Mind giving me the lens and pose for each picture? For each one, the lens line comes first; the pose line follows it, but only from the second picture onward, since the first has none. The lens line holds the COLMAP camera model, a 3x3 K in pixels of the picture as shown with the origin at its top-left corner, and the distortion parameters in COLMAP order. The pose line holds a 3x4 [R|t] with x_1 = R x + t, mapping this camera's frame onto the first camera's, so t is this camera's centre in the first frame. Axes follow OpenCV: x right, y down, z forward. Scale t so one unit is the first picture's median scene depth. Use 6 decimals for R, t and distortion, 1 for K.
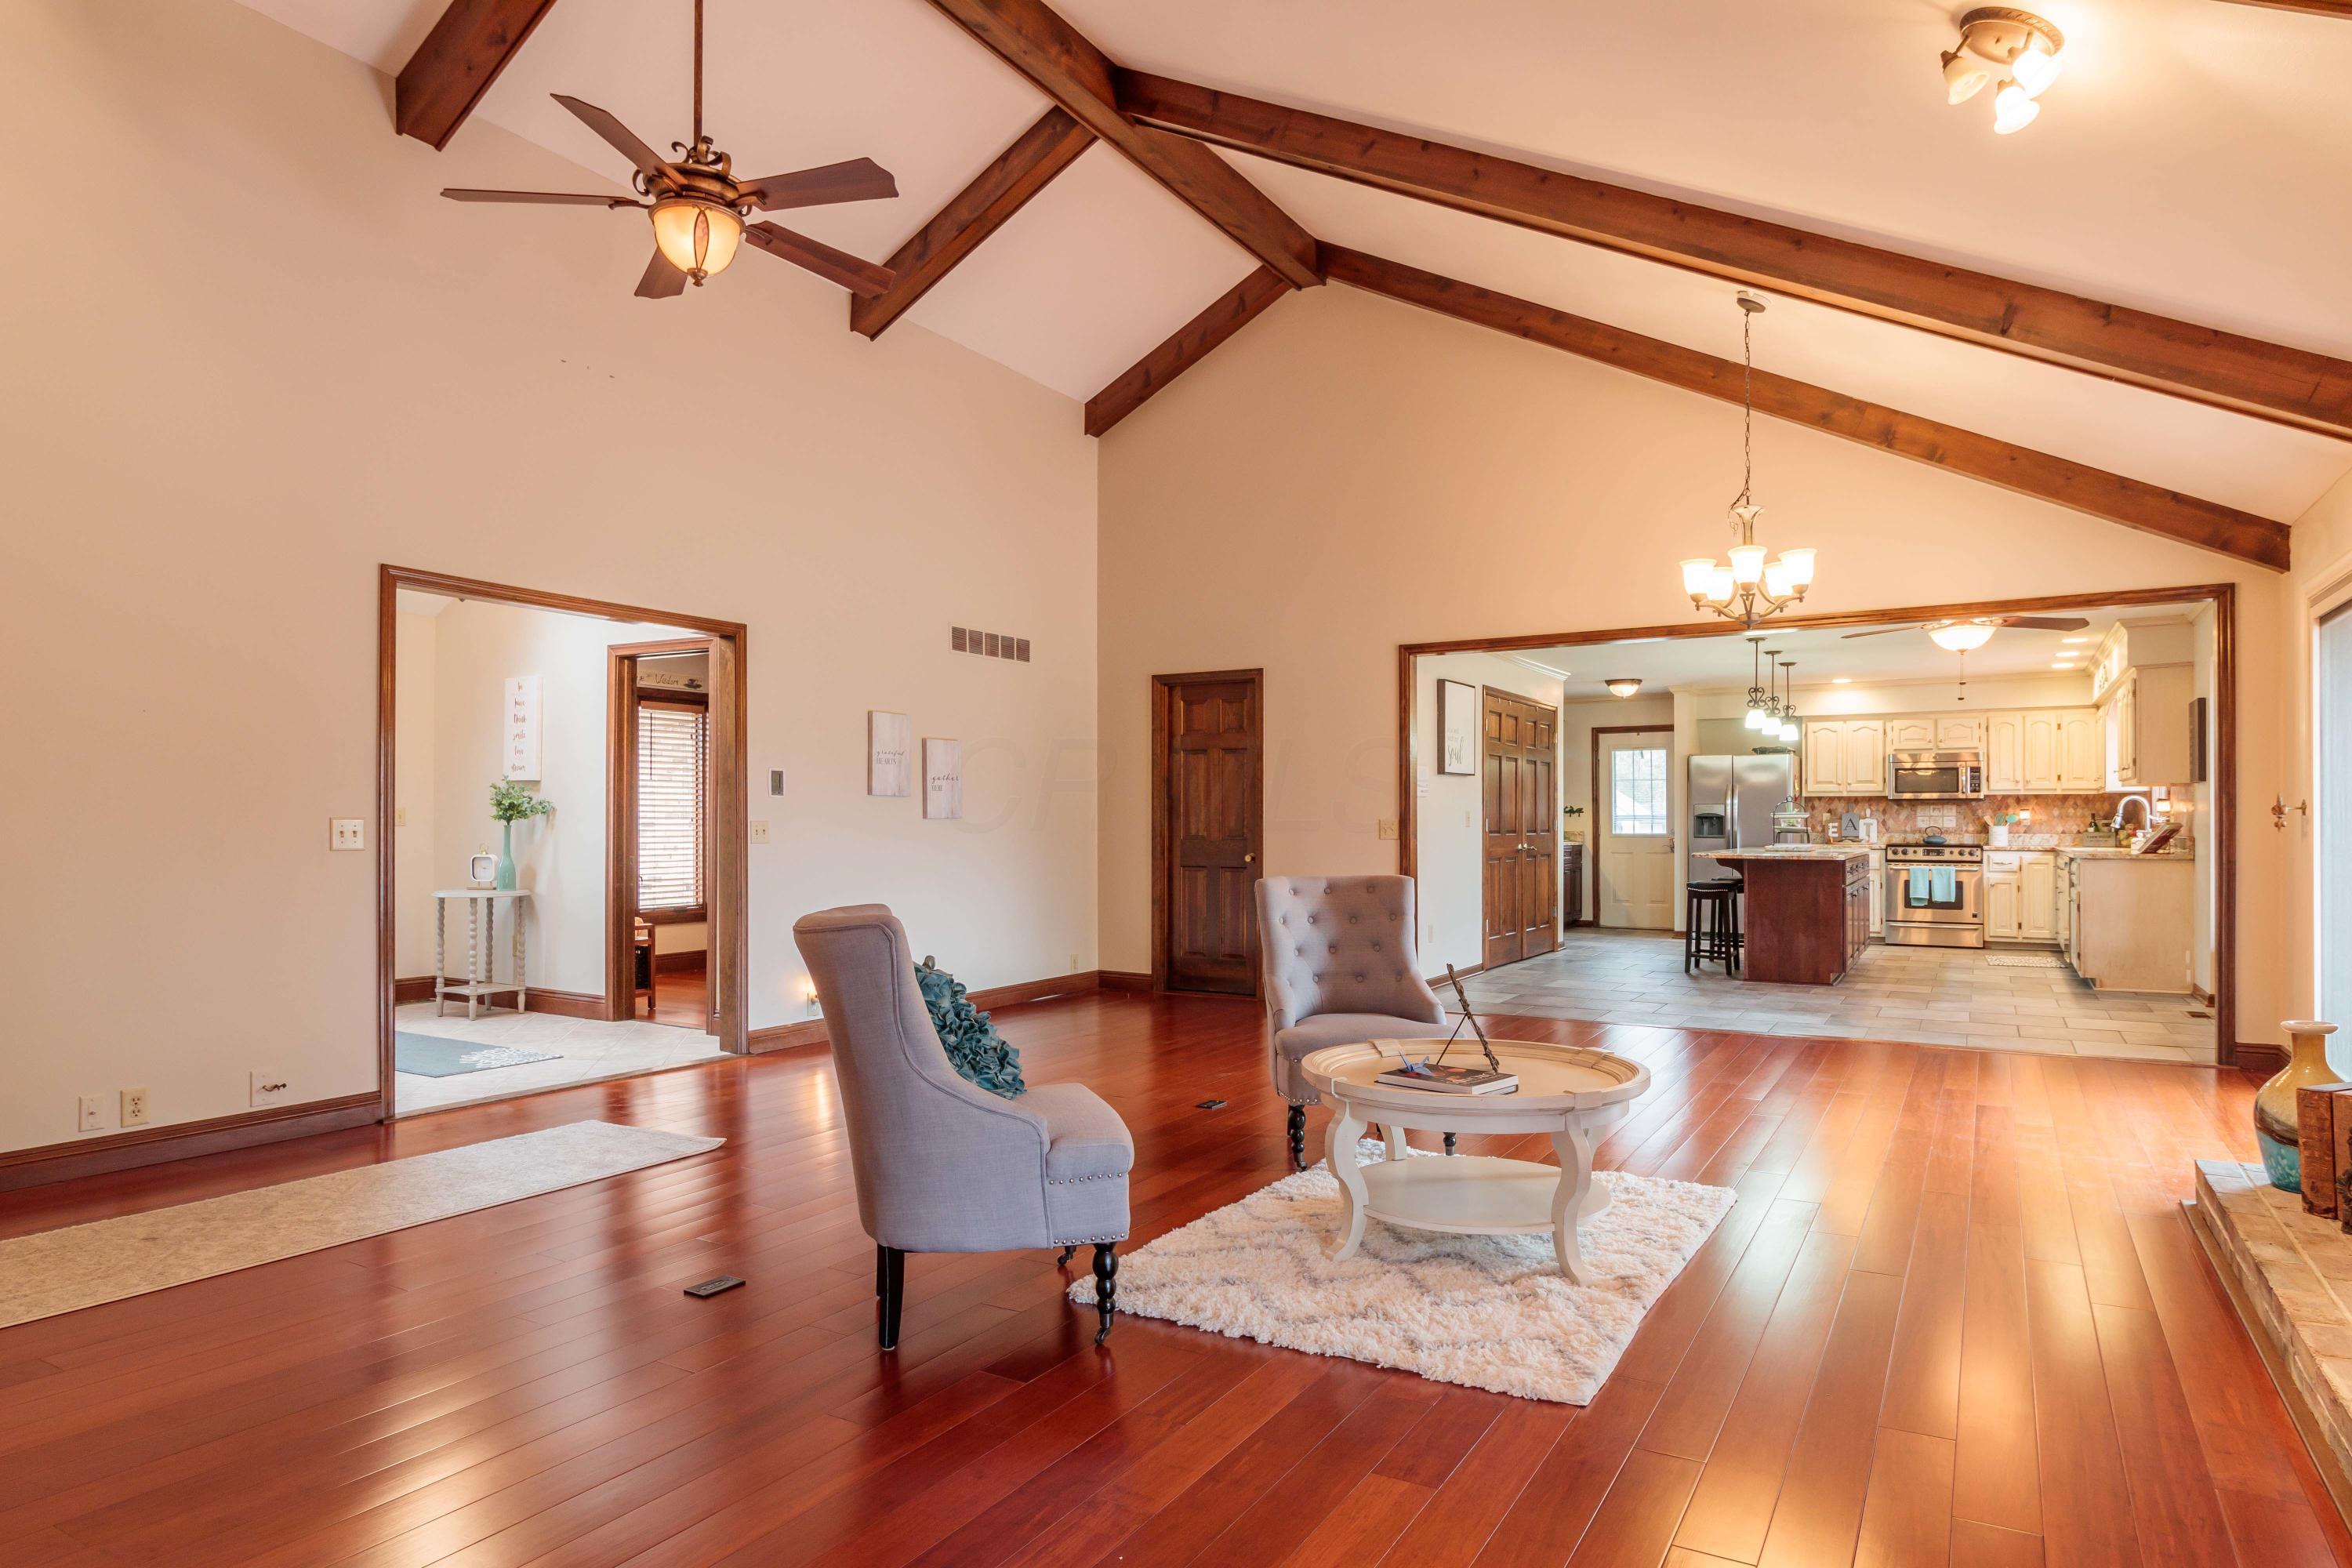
lens RADIAL K [[1338.8, 0, 1198.0], [0, 1338.8, 810.9], [0, 0, 1]] dist [-0.000047, 0.000525]
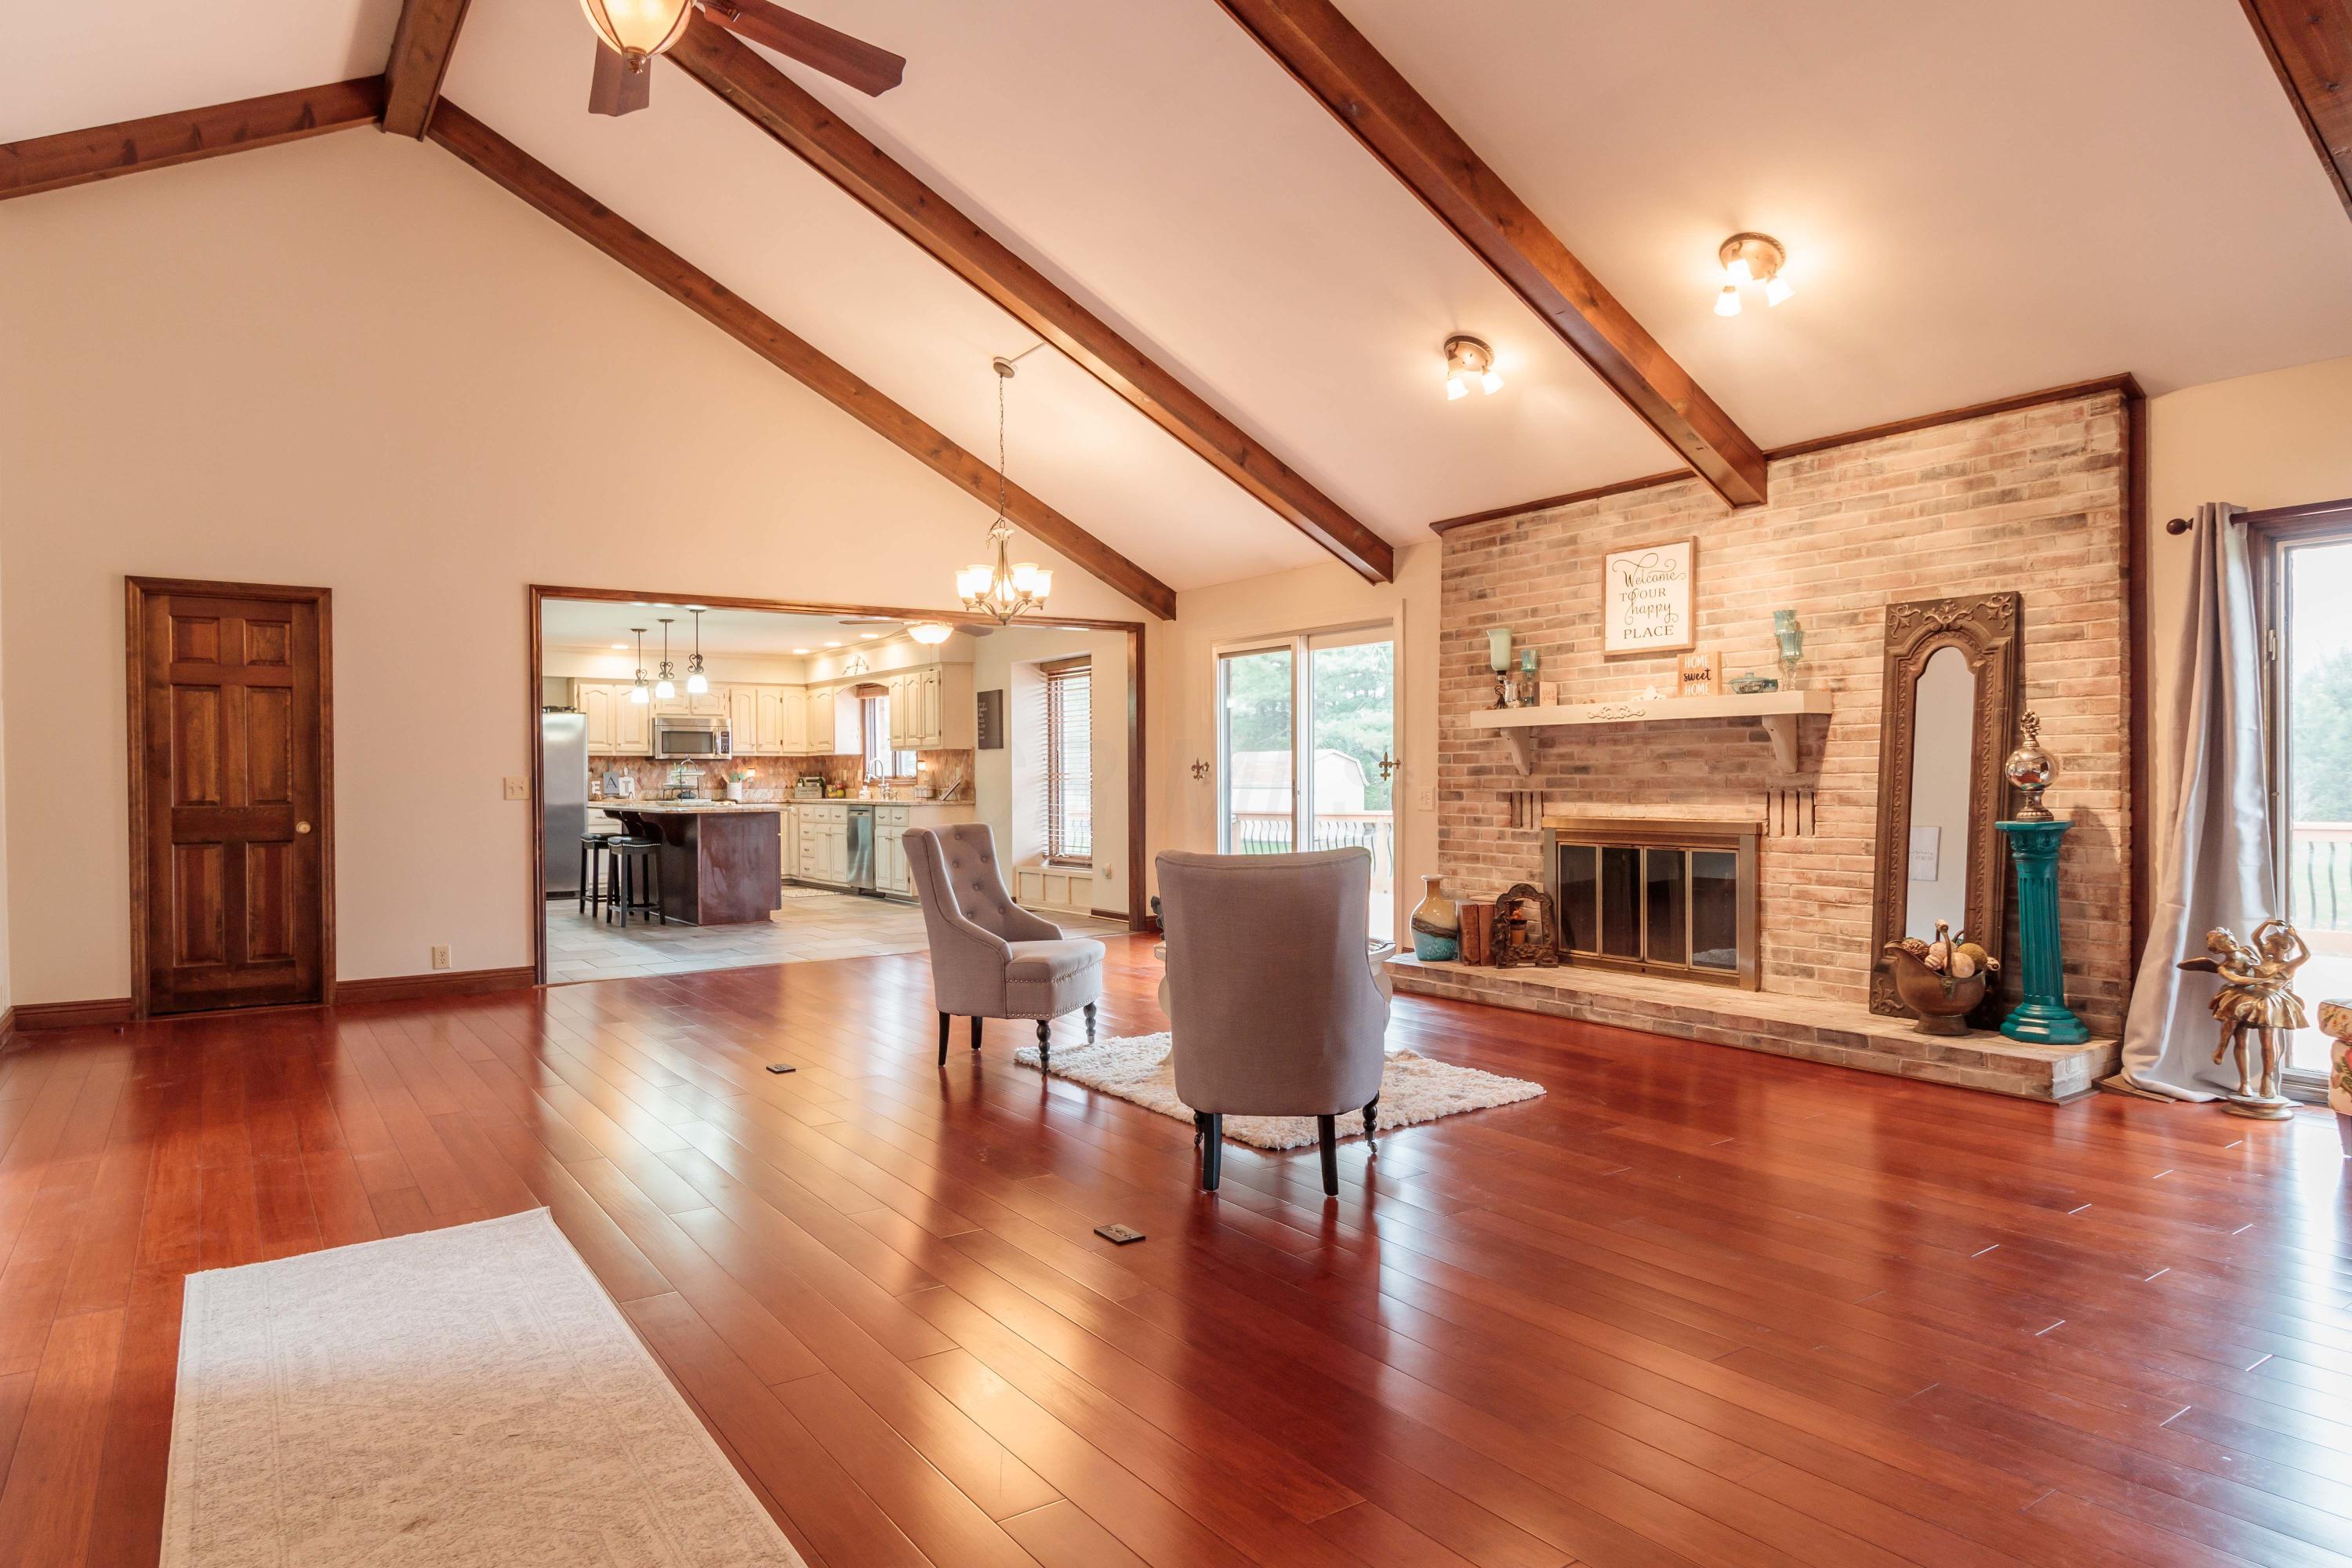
lens RADIAL K [[1407.0, 0, 1161.2], [0, 1407.0, 794.9], [0, 0, 1]] dist [0.000532, 0.000514]
pose [[0.427891, -0.014601, 0.903712, -0.525599], [-0.000804, 0.999863, 0.016535, 0.001963], [-0.903830, -0.007802, 0.427821, 0.208673]]
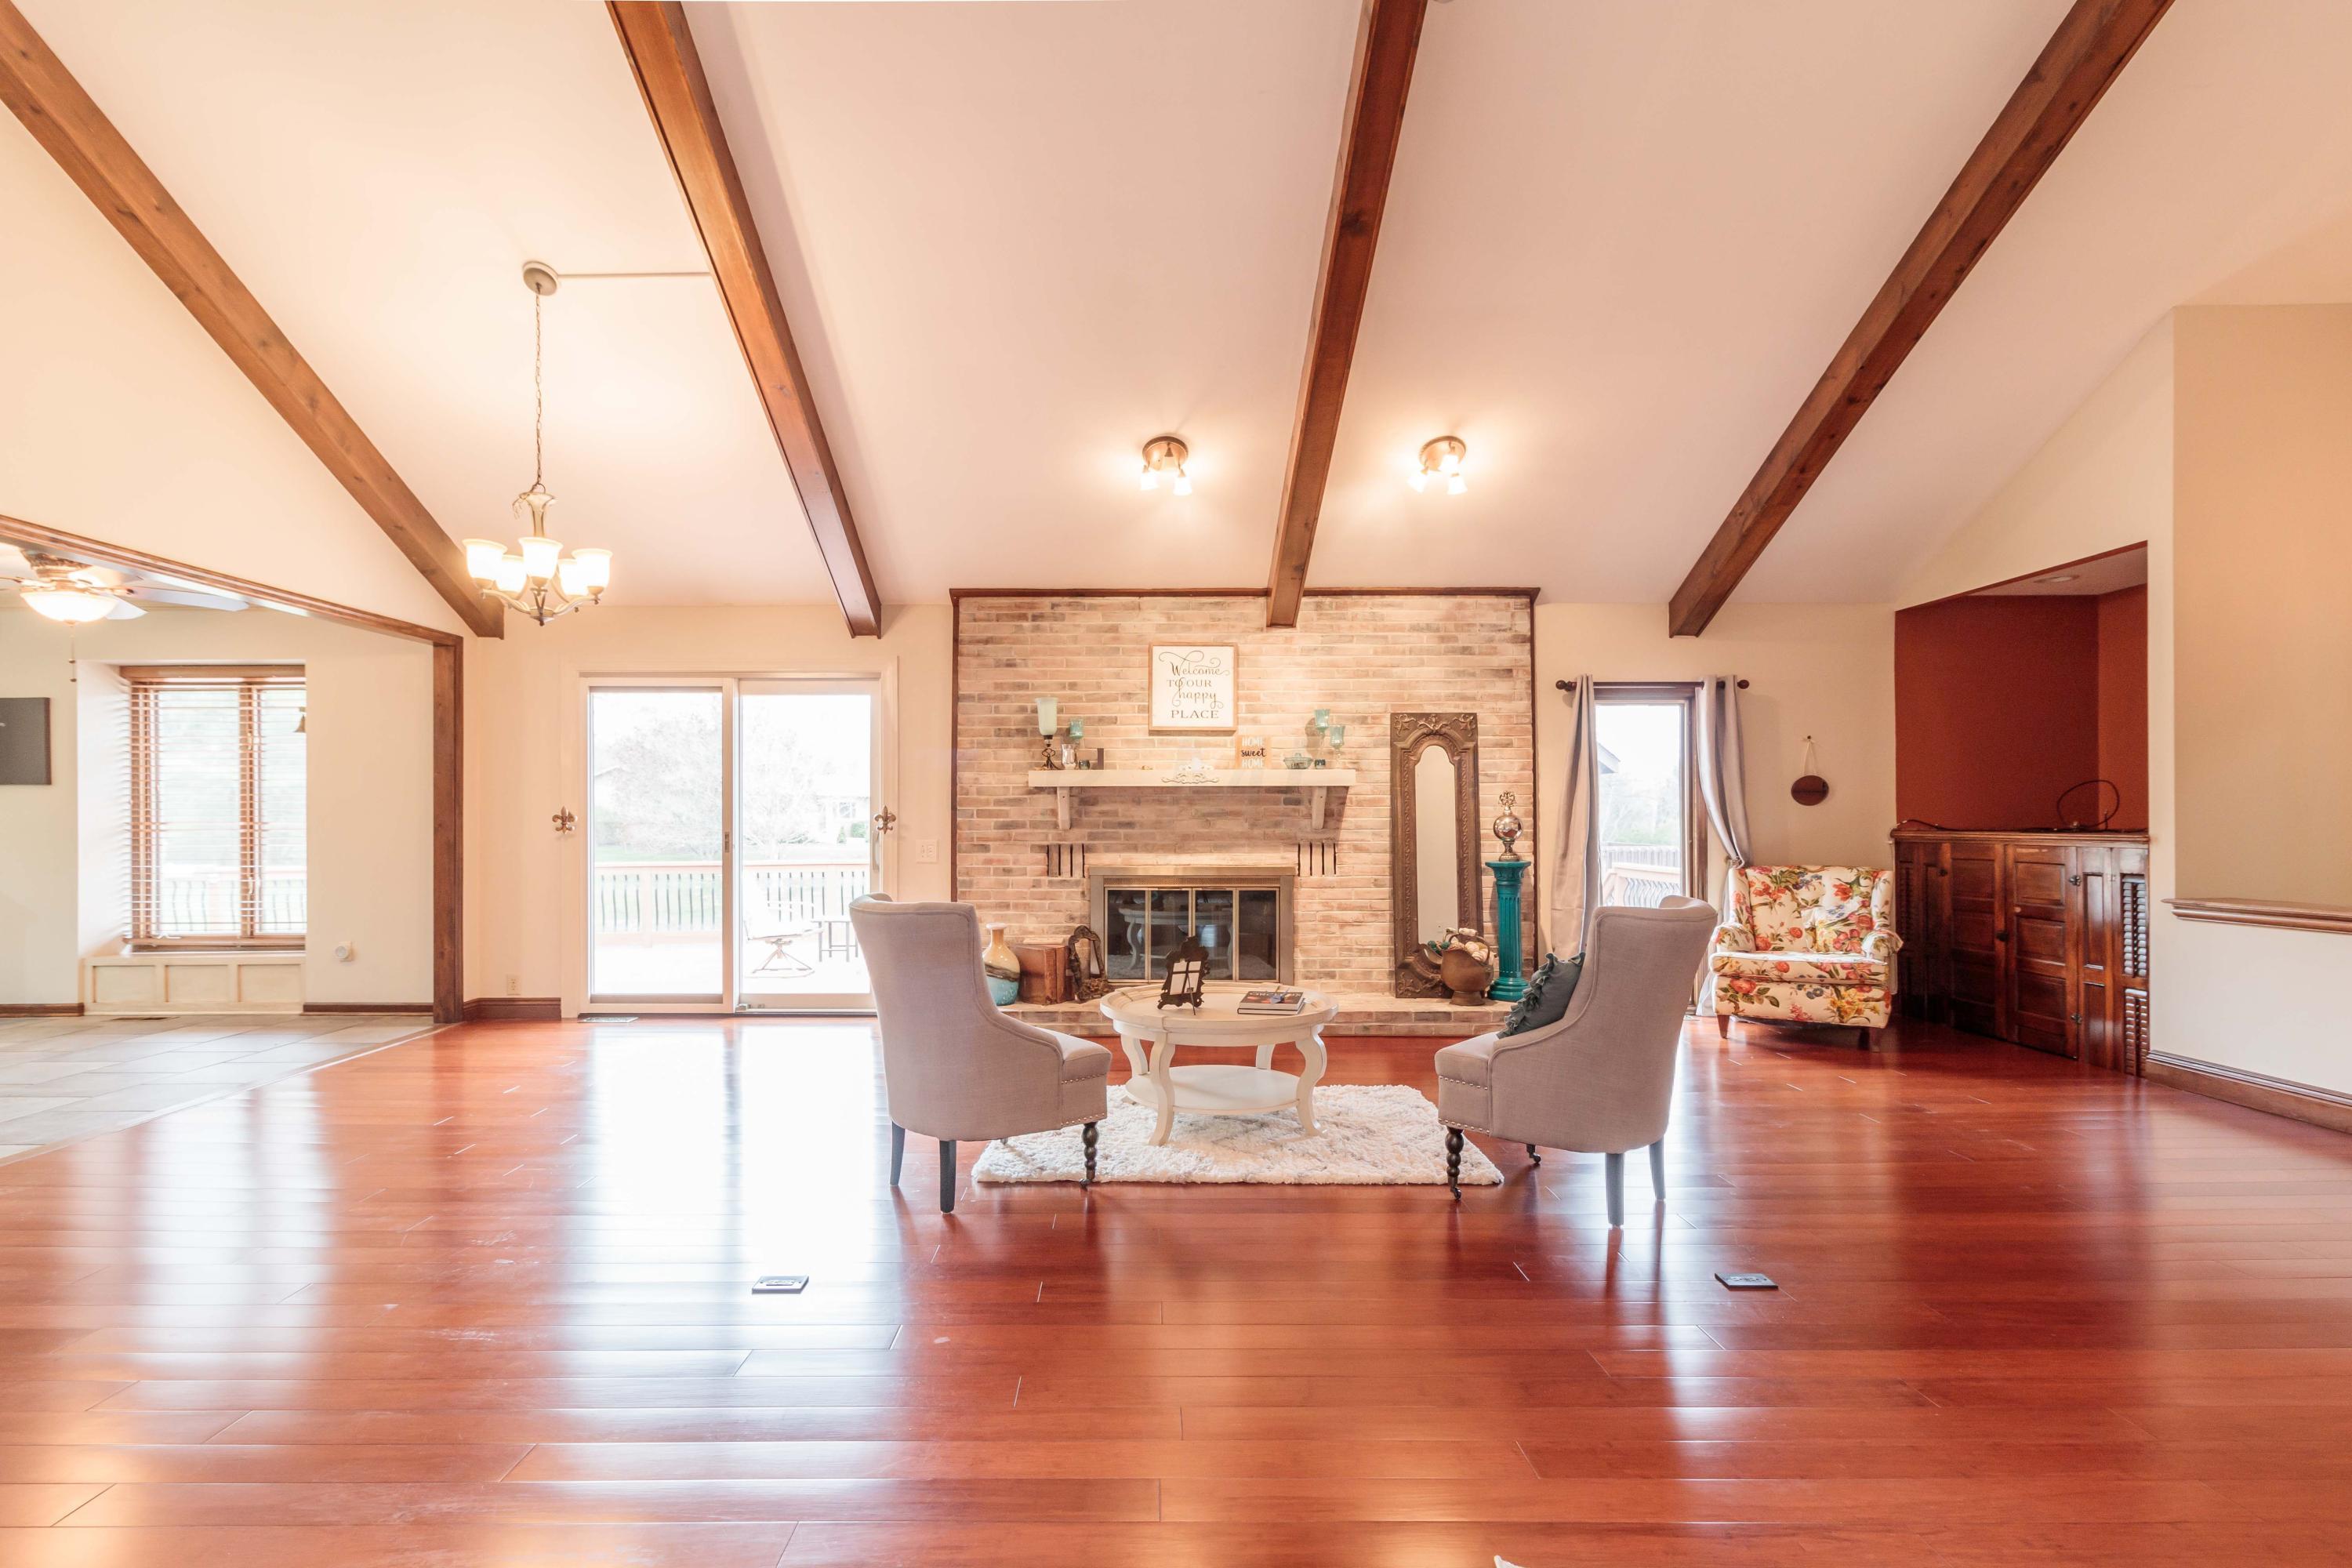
lens RADIAL K [[1149.9, 0, 1133.6], [0, 1149.9, 825.0], [0, 0, 1]] dist [0.000888, 0.000410]
pose [[-0.510939, -0.000722, 0.859617, -0.351973], [-0.007555, 0.999965, -0.003650, 0.003465], [-0.859584, -0.008359, -0.510926, 0.757211]]
